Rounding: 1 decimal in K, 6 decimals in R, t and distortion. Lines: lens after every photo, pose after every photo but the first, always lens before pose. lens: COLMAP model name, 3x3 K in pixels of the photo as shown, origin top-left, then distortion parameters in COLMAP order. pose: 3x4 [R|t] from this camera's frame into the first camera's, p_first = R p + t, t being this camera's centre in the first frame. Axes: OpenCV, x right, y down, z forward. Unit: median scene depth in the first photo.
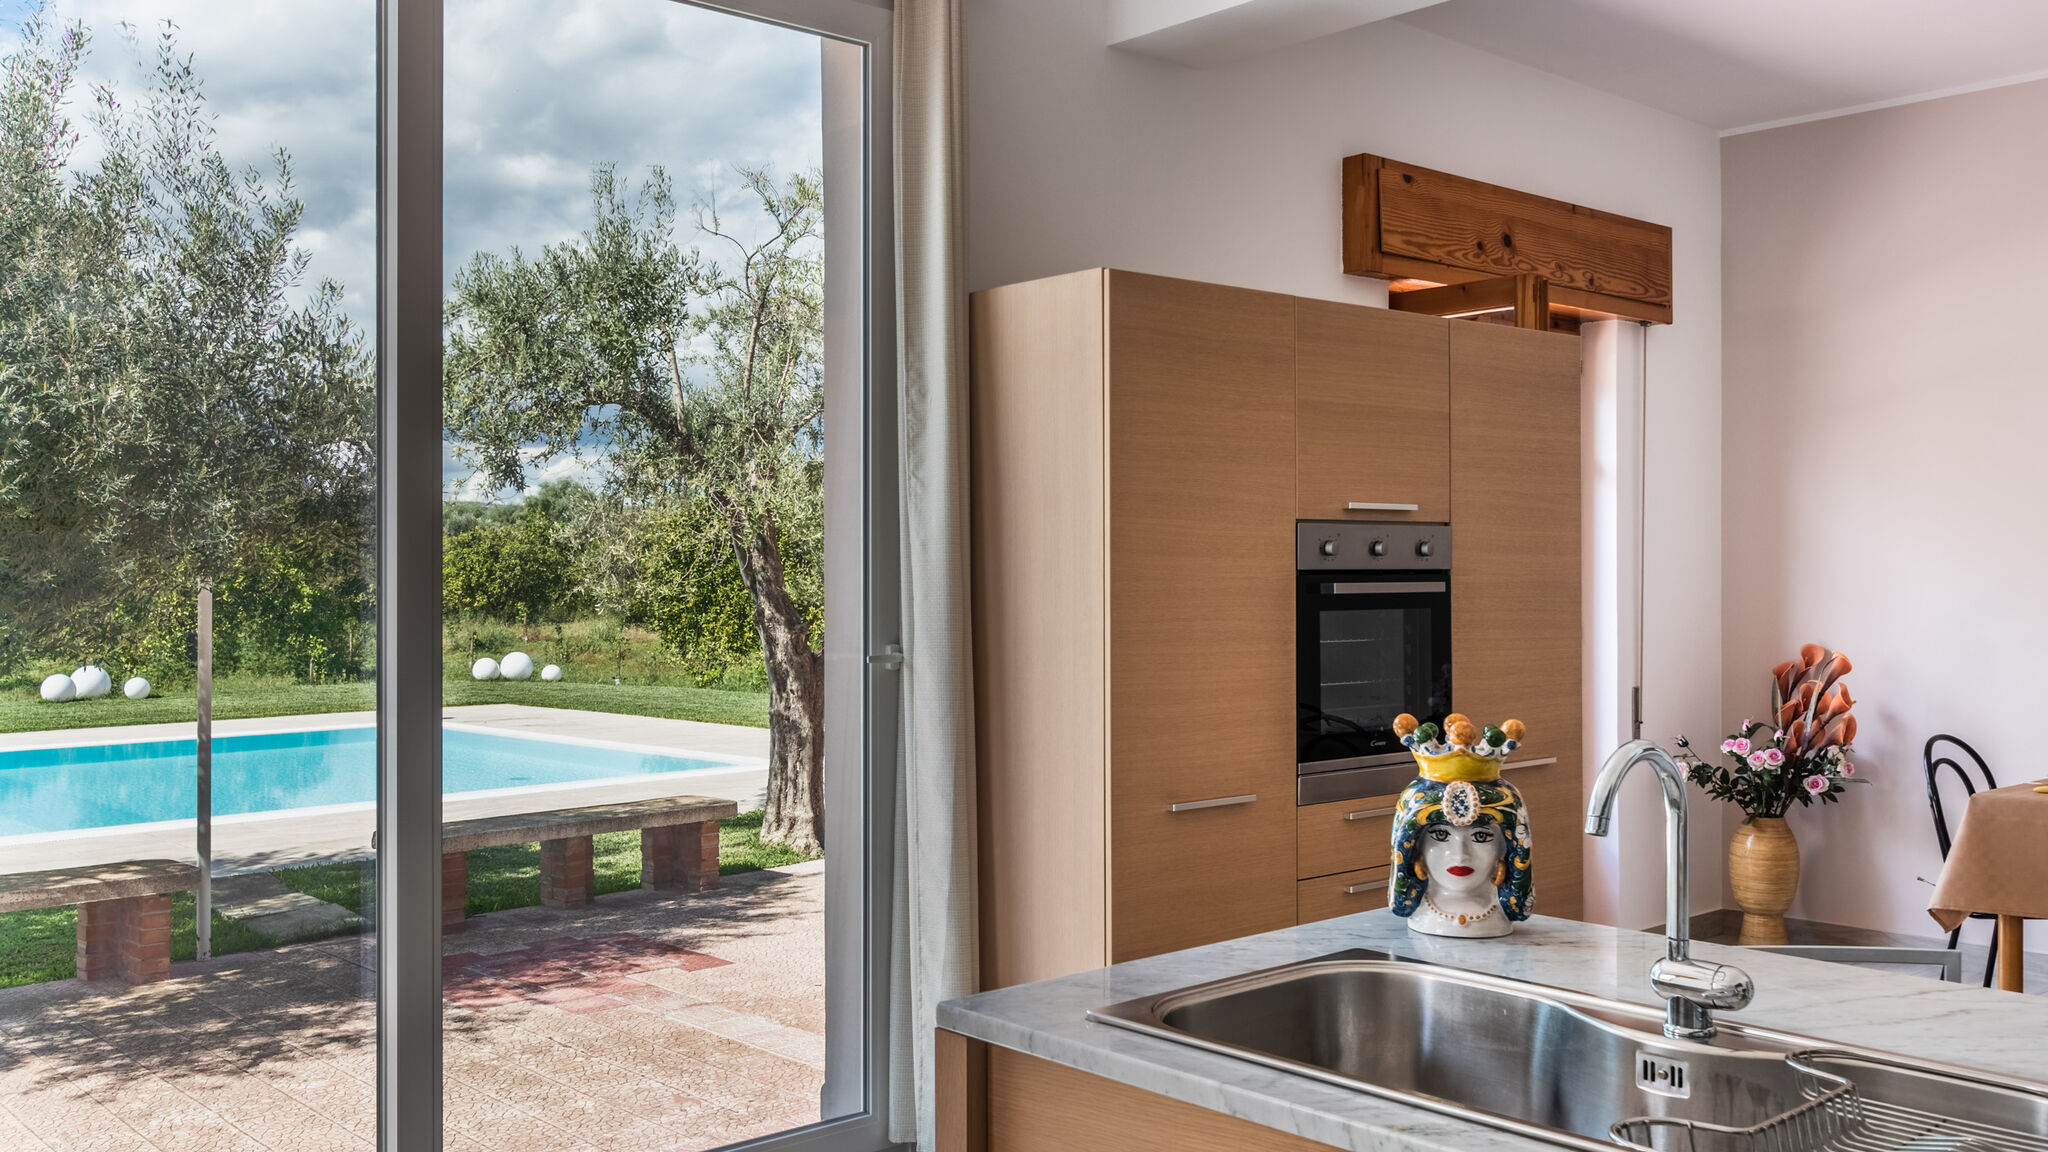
lens RADIAL K [[1803.9, 0, 1016.7], [0, 1803.9, 574.4], [0, 0, 1]] dist [-0.014862, -0.007031]
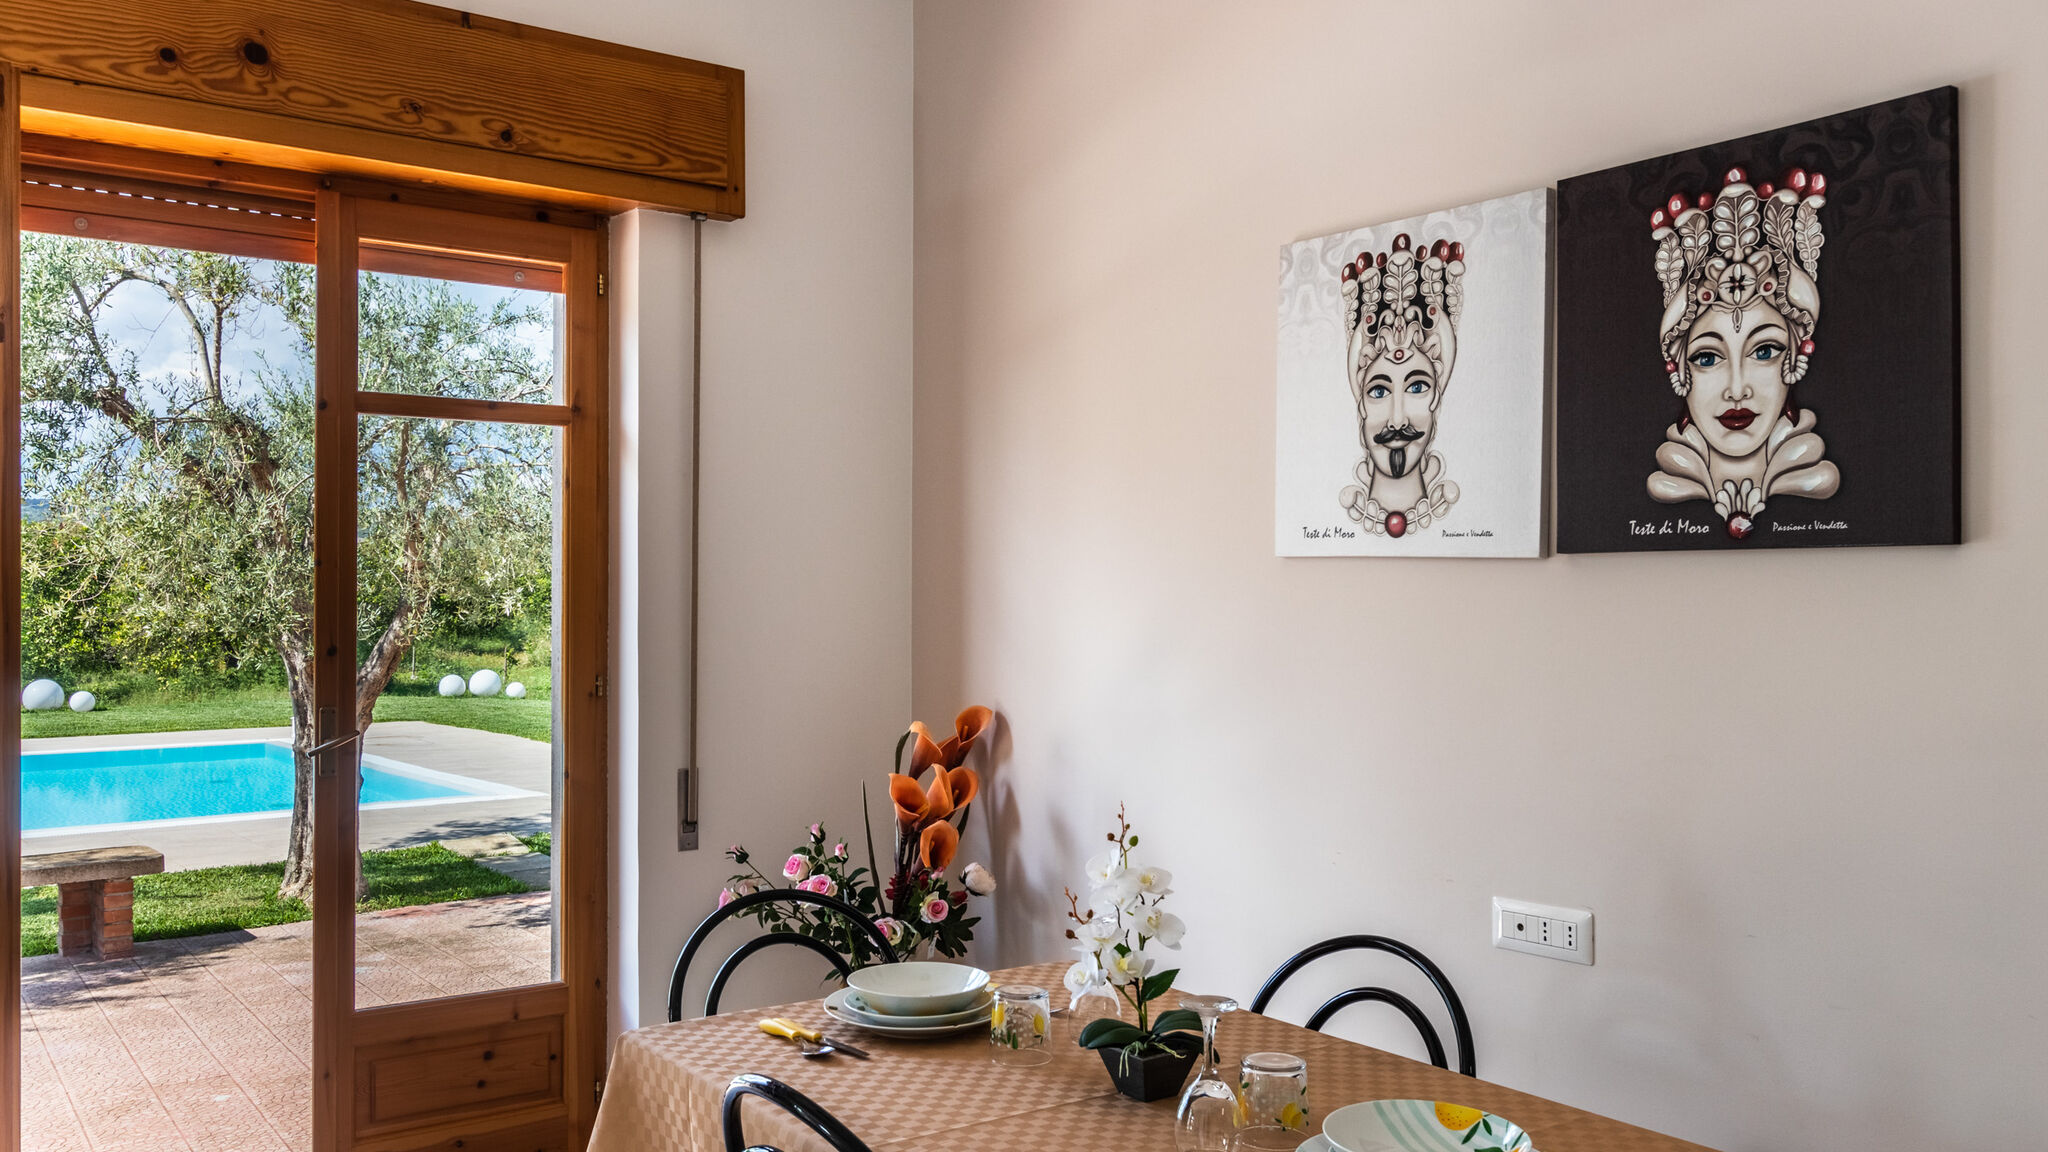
lens RADIAL K [[1622.9, 0, 989.4], [0, 1622.9, 596.2], [0, 0, 1]] dist [-0.002980, 0.001960]
pose [[0.995318, 0.006208, -0.096453, 0.549541], [-0.006405, 0.999978, -0.001728, -0.000423], [0.096440, 0.002338, 0.995336, 0.451056]]
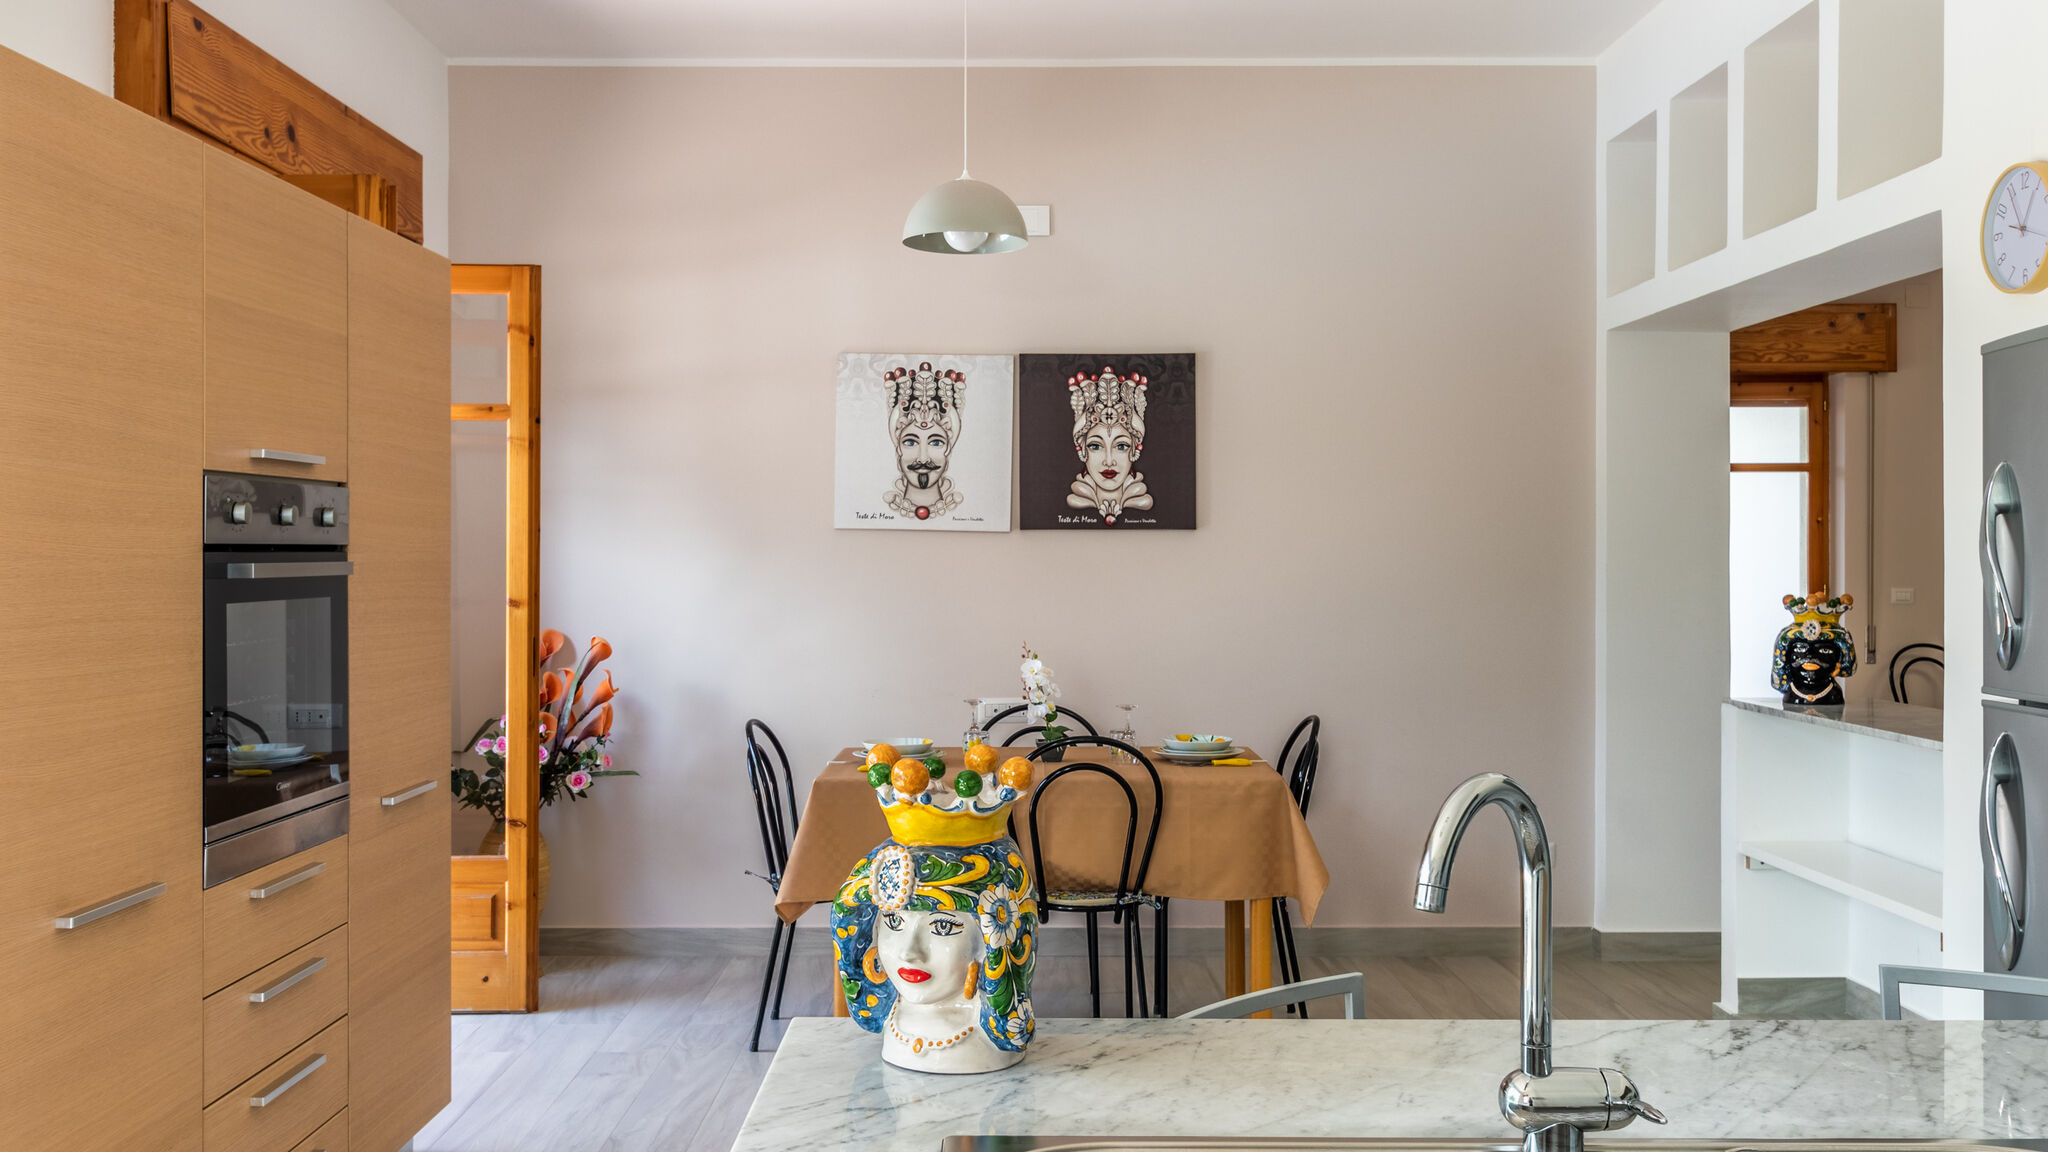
lens RADIAL K [[1803.9, 0, 1021.8], [0, 1803.9, 556.8], [0, 0, 1]] dist [-0.014862, -0.007031]
pose [[0.660760, -0.000223, 0.750597, -0.104725], [0.000417, 1.000000, -0.000070, 0.001711], [-0.750597, 0.000359, 0.660760, 0.222877]]
